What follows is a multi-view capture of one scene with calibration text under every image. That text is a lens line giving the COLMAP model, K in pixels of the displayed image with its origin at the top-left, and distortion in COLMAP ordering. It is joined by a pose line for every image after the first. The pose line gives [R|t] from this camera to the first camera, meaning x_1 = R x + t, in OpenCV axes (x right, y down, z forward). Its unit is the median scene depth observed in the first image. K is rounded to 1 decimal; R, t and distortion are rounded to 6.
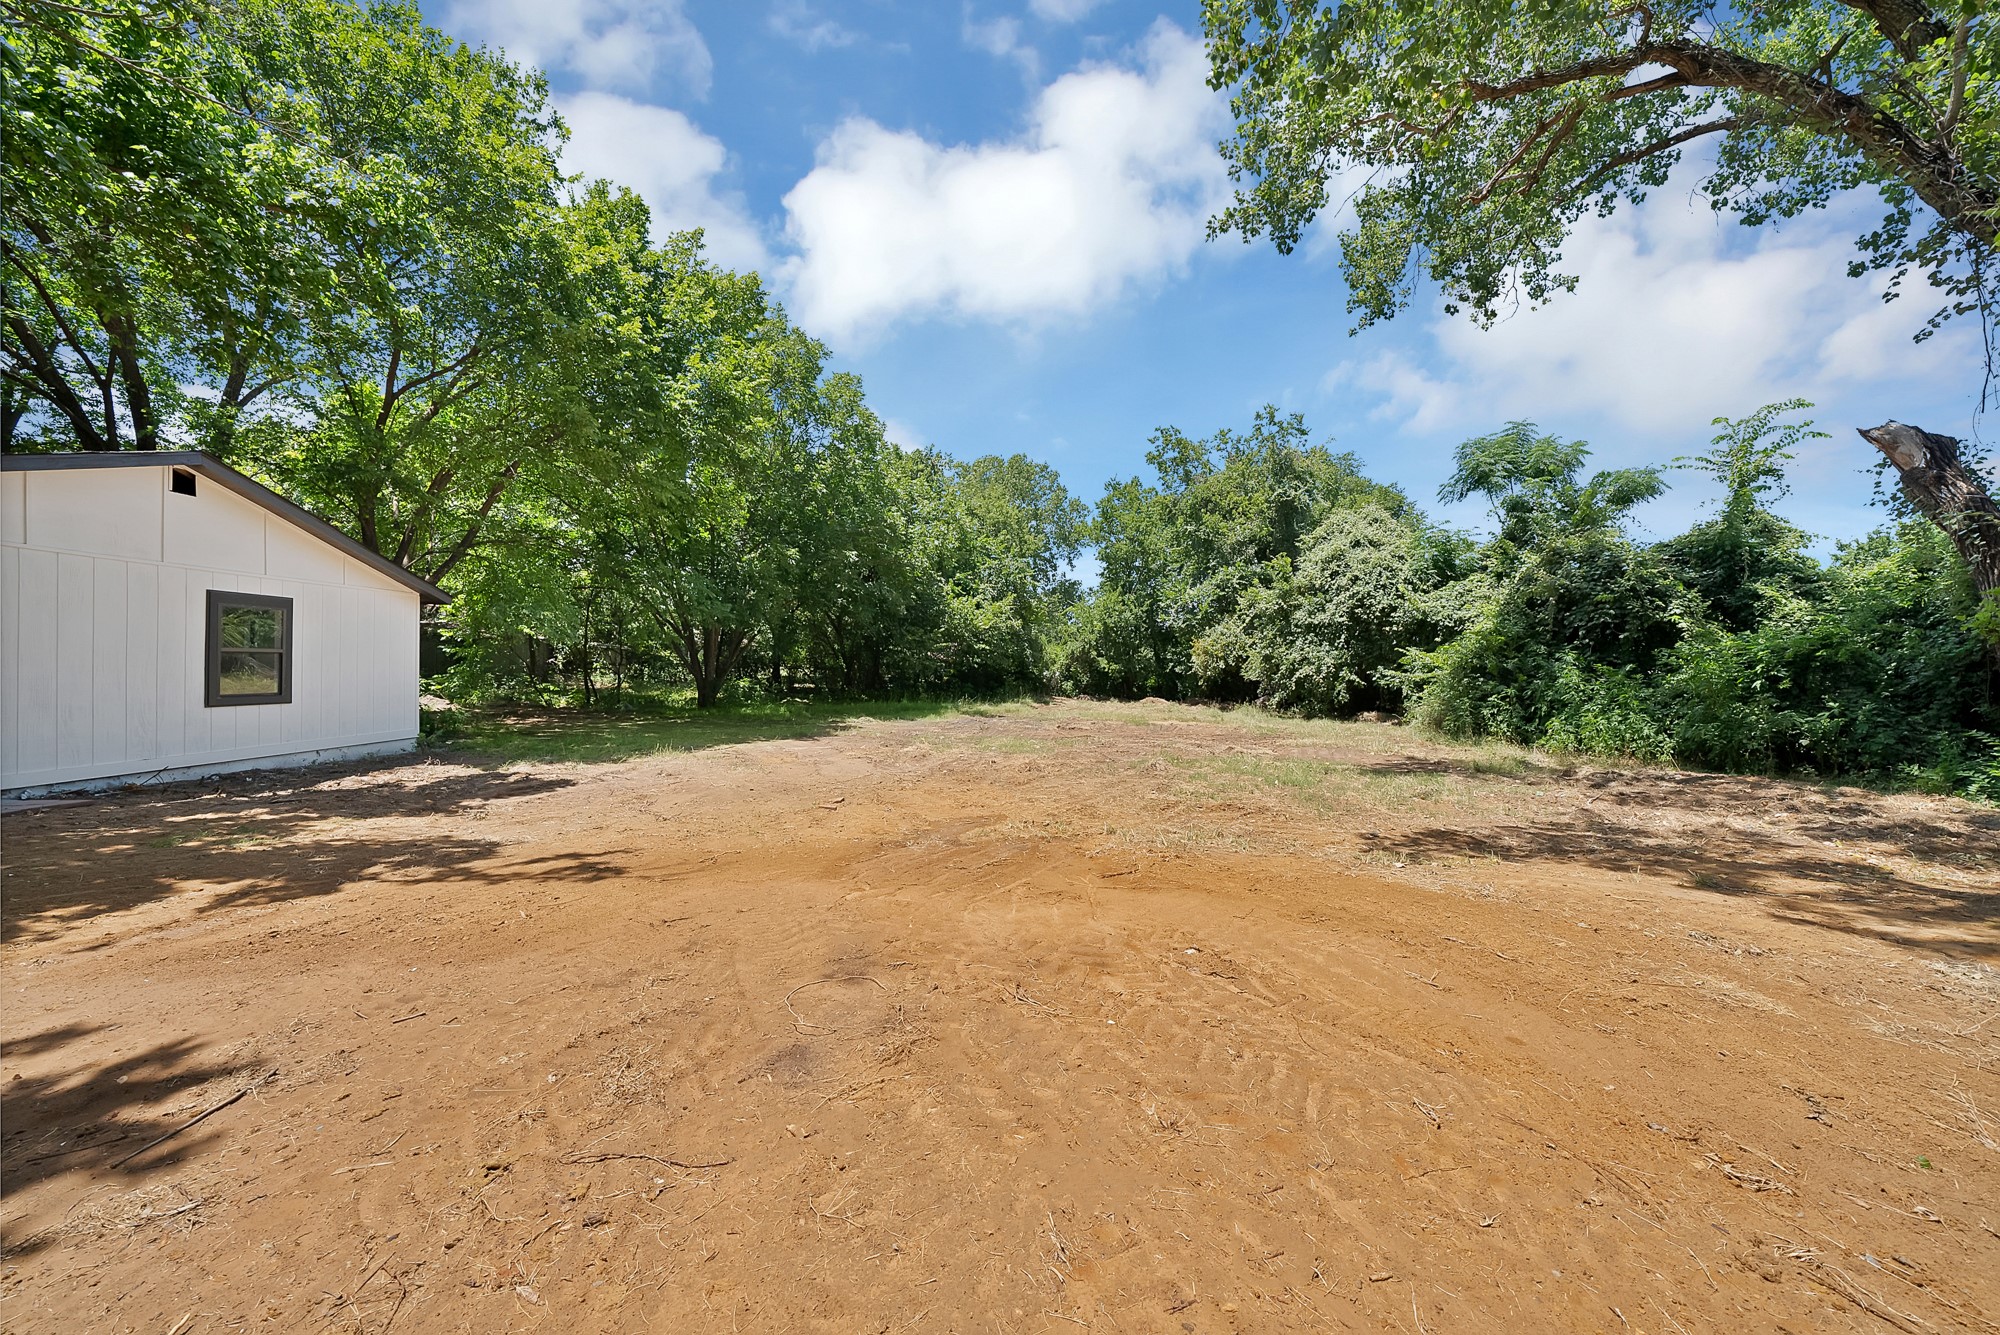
lens RADIAL K [[716.4, 0, 996.9], [0, 716.4, 673.5], [0, 0, 1]] dist [-0.021427, 0.000009]
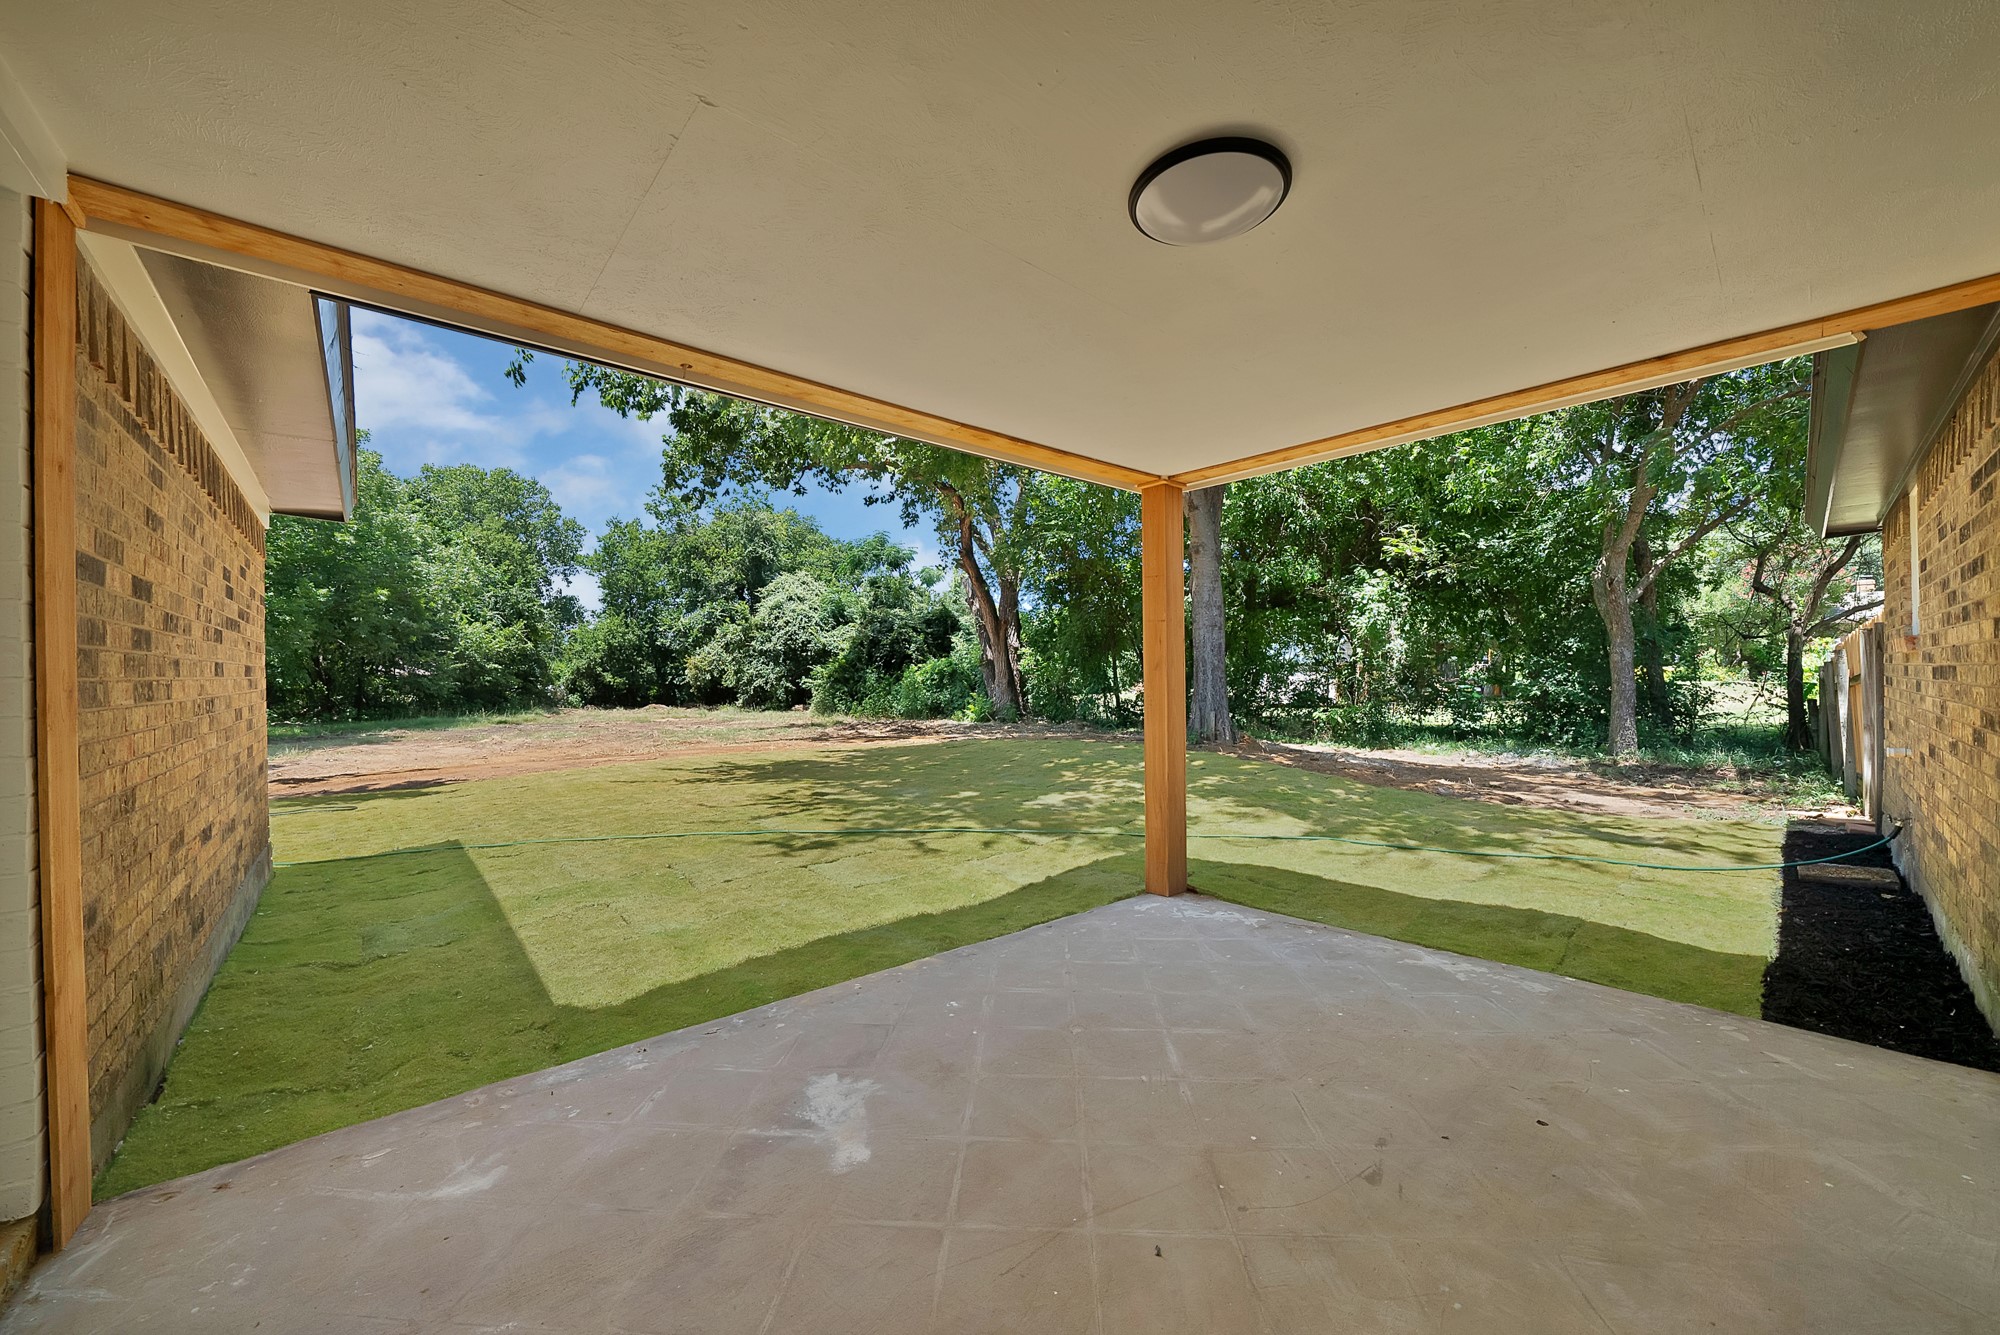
lens RADIAL K [[716.4, 0, 996.9], [0, 716.4, 673.5], [0, 0, 1]] dist [-0.021427, 0.000009]
pose [[0.789712, -0.024393, 0.612993, -0.079173], [0.030172, 0.999544, 0.000904, -0.002995], [-0.612736, 0.017781, 0.790088, -0.387920]]
